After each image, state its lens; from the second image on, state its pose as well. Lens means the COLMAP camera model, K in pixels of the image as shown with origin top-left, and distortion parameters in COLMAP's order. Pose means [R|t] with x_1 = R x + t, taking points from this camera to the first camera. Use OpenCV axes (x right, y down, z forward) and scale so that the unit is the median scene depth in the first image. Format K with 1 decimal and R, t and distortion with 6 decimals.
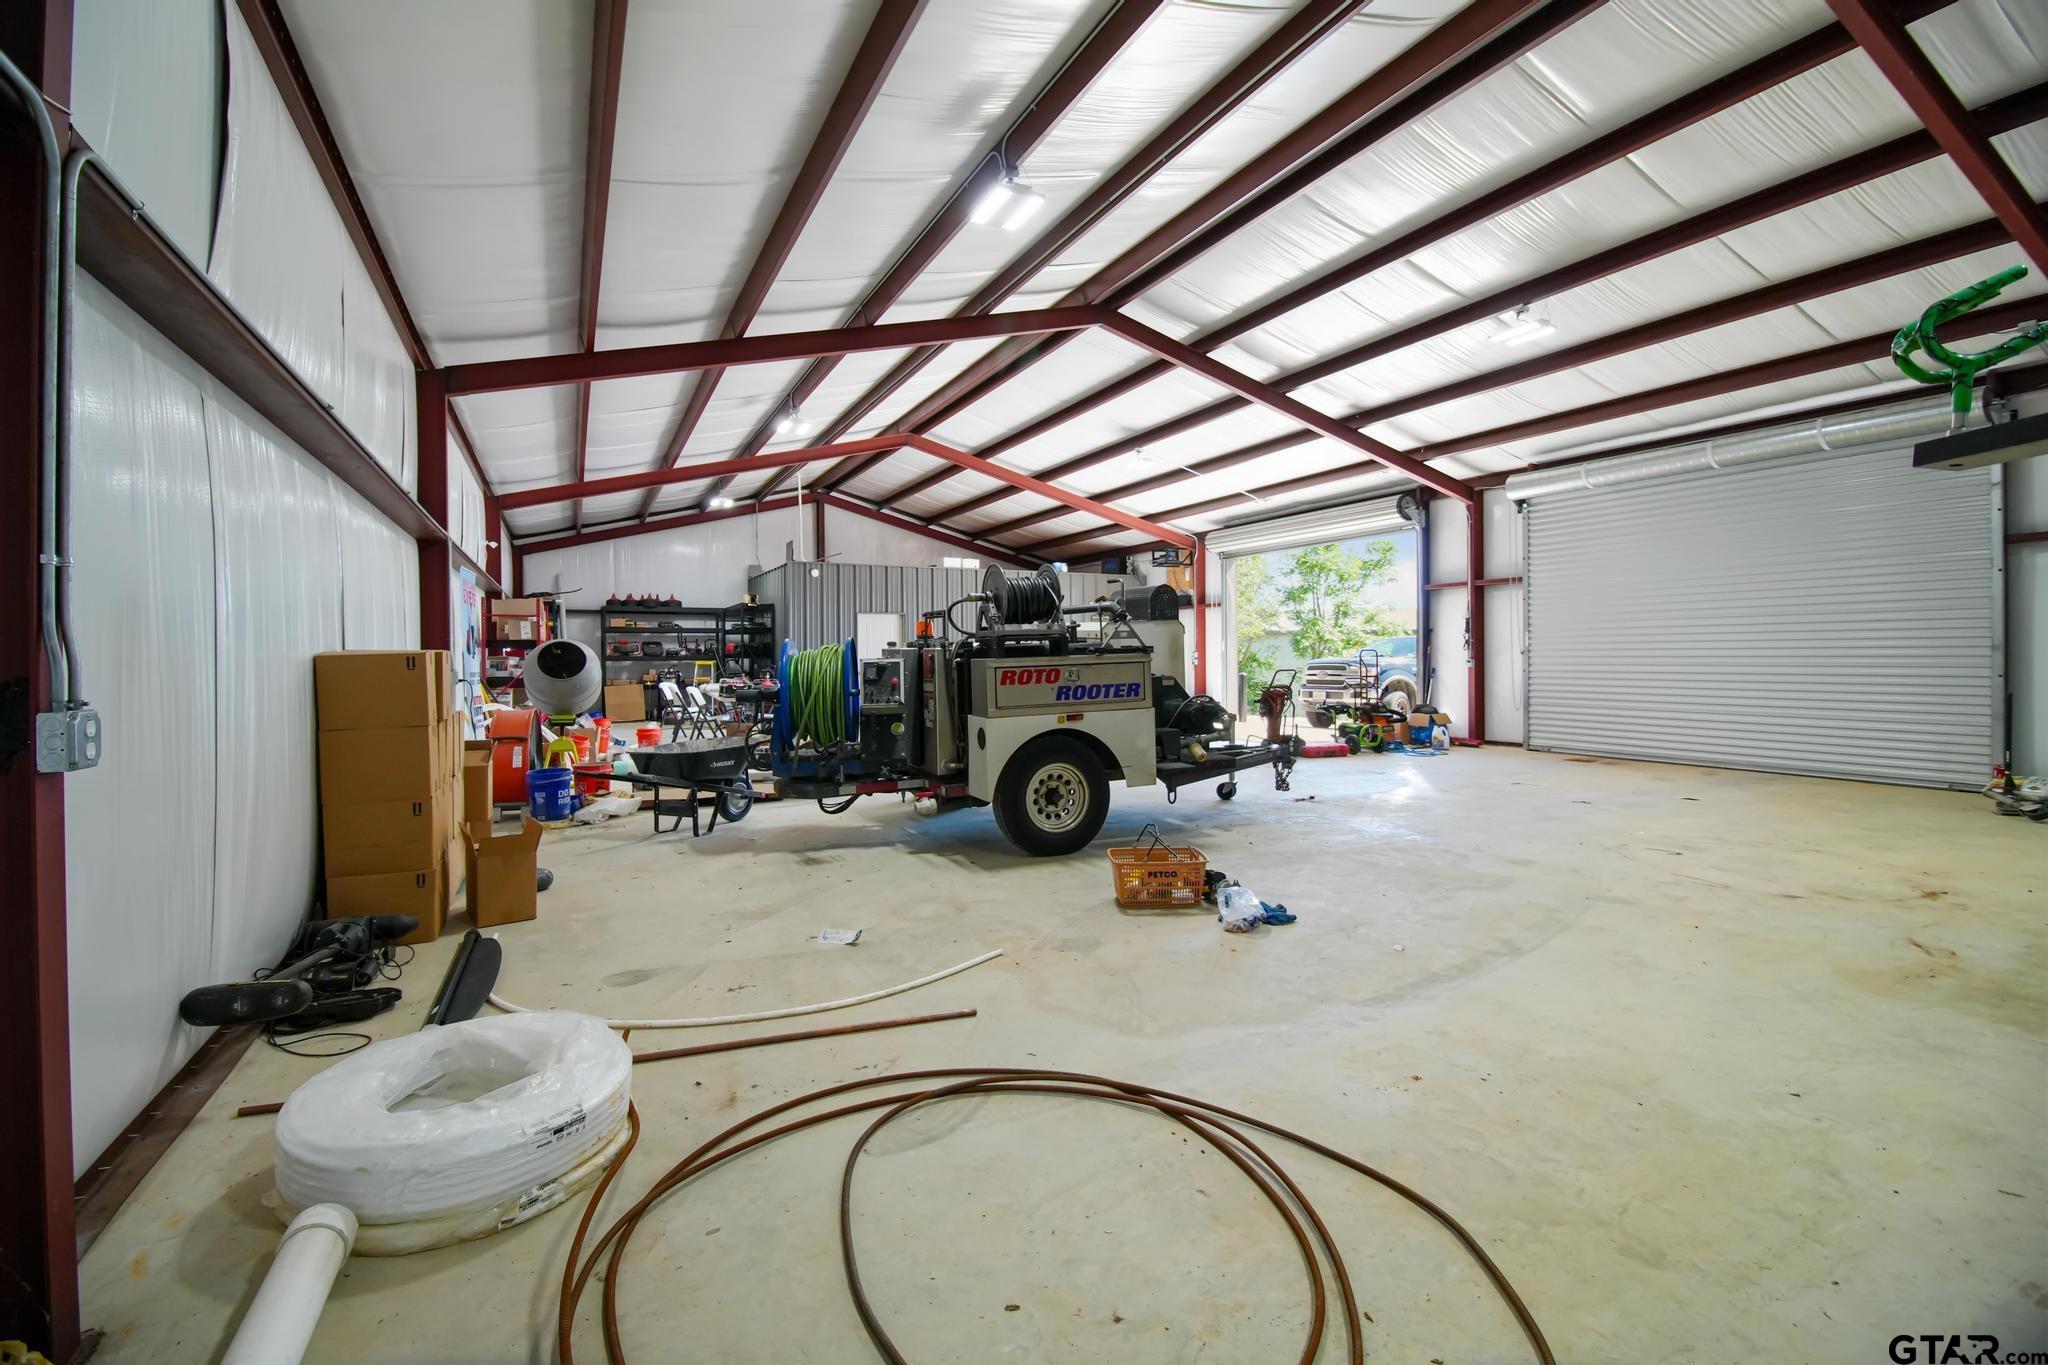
lens RADIAL K [[914.4, 0, 1021.6], [0, 914.4, 654.4], [0, 0, 1]] dist [-0.038272, -0.000566]
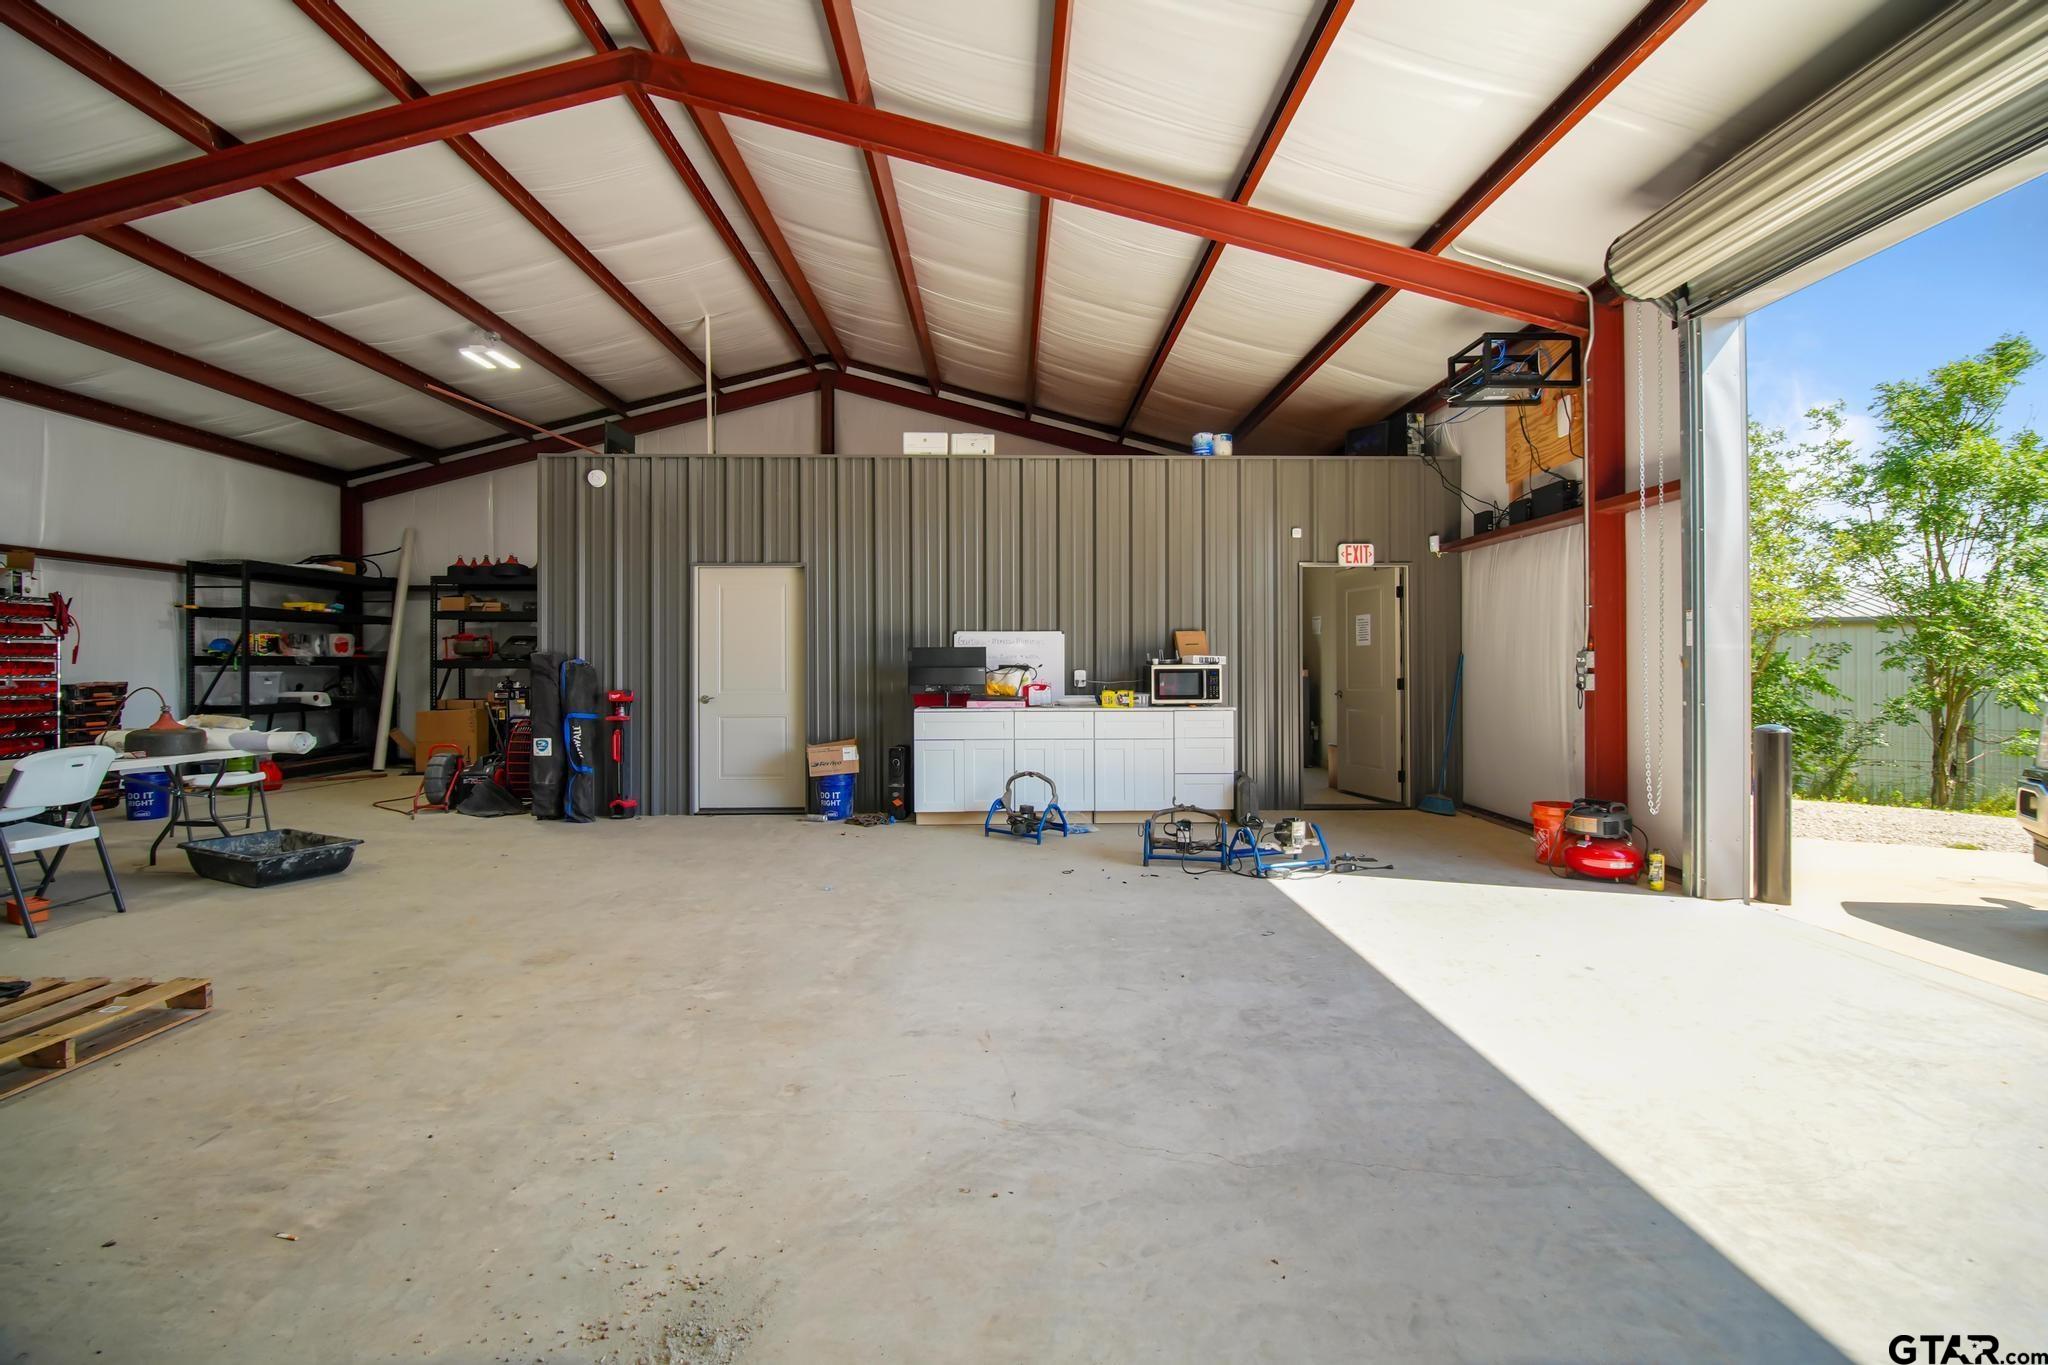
lens RADIAL K [[914.4, 0, 1021.6], [0, 914.4, 654.4], [0, 0, 1]] dist [-0.038272, -0.000566]
pose [[0.900718, 0.000998, -0.434403, 0.146919], [-0.003690, 0.999979, -0.005354, -0.000303], [0.434388, 0.006425, 0.900703, 0.626868]]
